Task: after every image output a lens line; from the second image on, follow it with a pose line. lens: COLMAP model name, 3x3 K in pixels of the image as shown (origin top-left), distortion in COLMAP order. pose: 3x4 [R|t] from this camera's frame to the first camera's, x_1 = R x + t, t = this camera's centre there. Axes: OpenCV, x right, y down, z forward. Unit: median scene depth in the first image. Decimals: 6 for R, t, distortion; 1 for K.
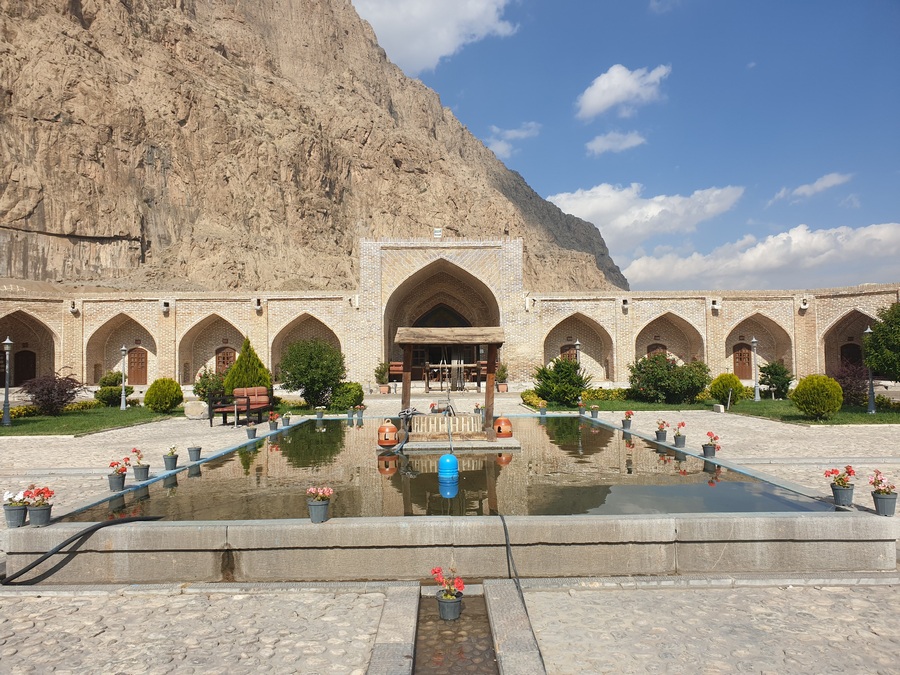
lens RADIAL K [[684.3, 0, 450.0], [0, 684.3, 337.5], [0, 0, 1]] dist [0.094217, -0.000283]
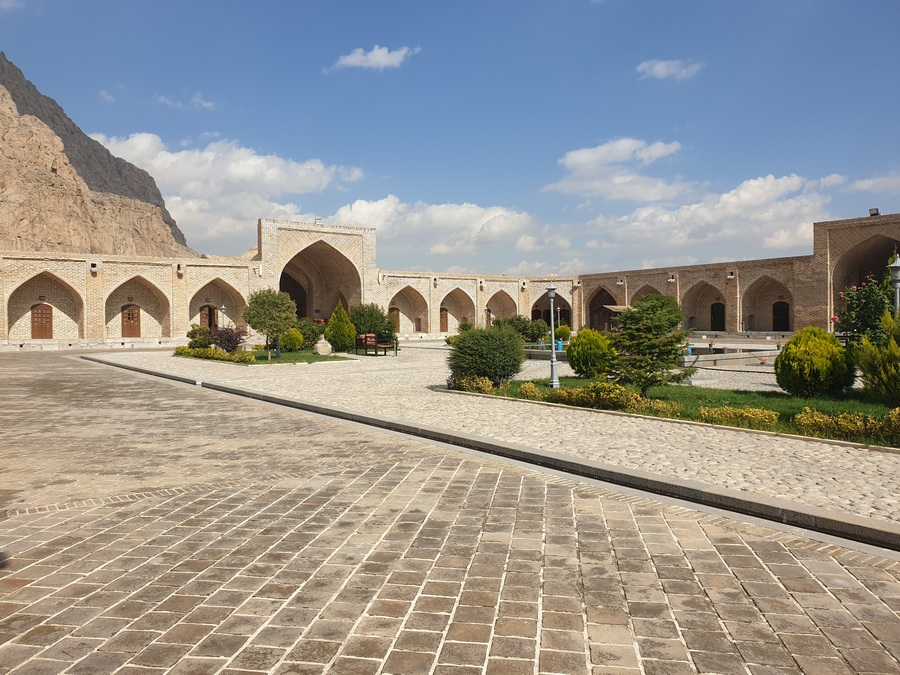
lens RADIAL K [[674.6, 0, 450.0], [0, 674.6, 337.5], [0, 0, 1]] dist [0.005768, 0.003269]
pose [[0.814793, -0.009748, 0.579670, -0.562613], [-0.025862, 0.998252, 0.053138, -0.004839], [-0.579175, -0.058287, 0.813117, -0.202650]]
